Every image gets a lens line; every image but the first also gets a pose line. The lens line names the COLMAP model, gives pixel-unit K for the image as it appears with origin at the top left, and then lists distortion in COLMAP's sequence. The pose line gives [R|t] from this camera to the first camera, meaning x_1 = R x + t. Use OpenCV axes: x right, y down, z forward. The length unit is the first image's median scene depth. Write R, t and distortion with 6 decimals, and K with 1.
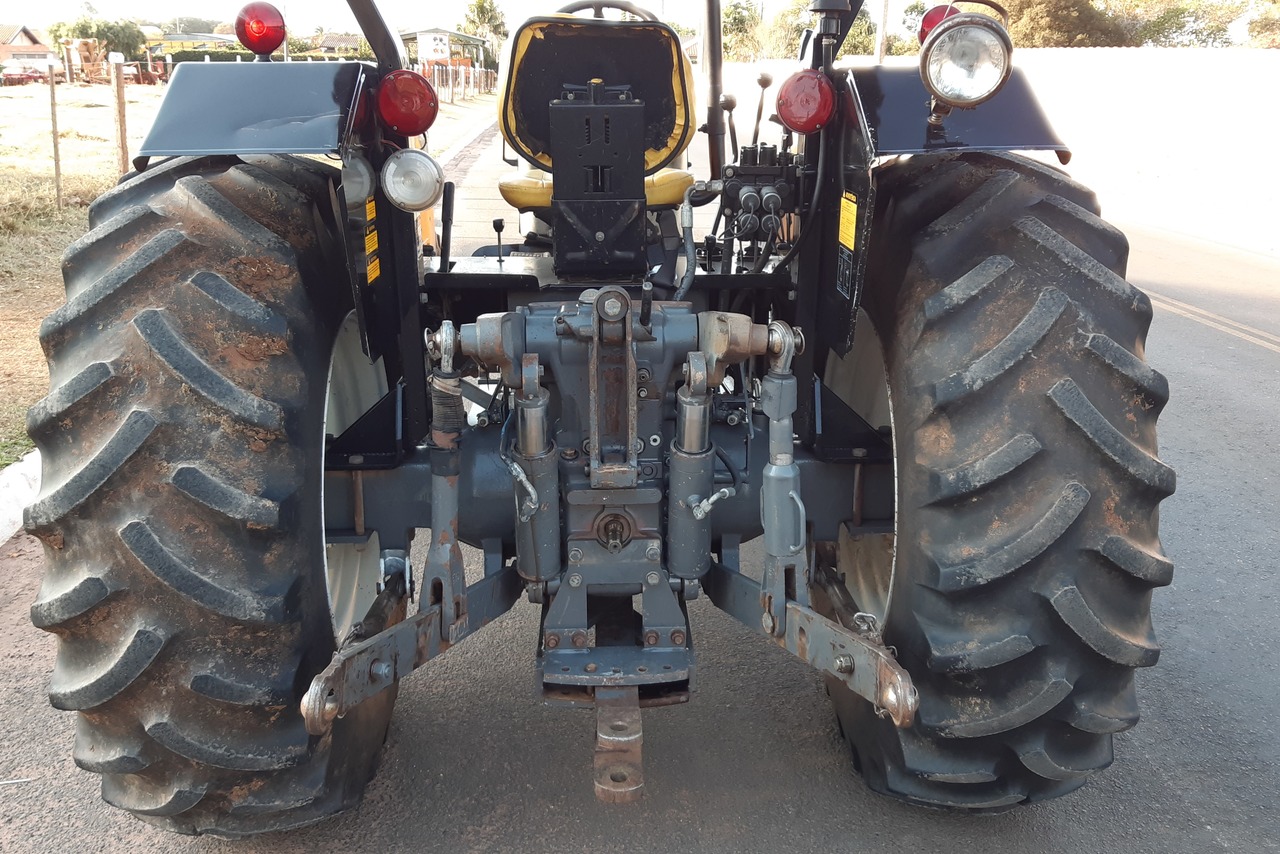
lens RADIAL K [[1180.4, 0, 650.7], [0, 1180.4, 456.0], [0, 0, 1]] dist [0.120185, -0.271459]
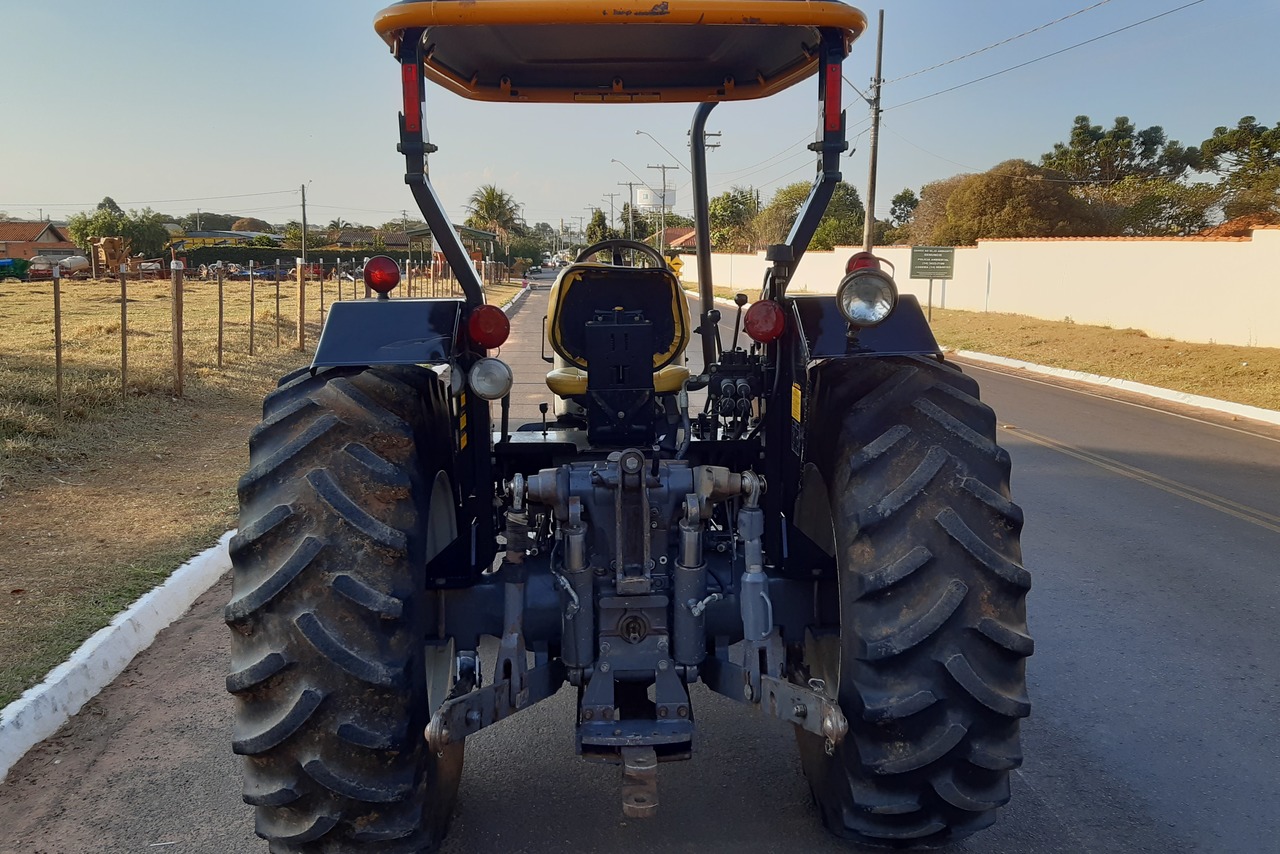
lens RADIAL K [[1180.4, 0, 650.7], [0, 1180.4, 456.0], [0, 0, 1]] dist [0.120185, -0.271459]
pose [[0.999909, -0.012949, -0.003879, -0.004276], [0.012232, 0.988910, -0.148015, 0.075720], [0.005753, 0.147954, 0.988978, -0.403613]]
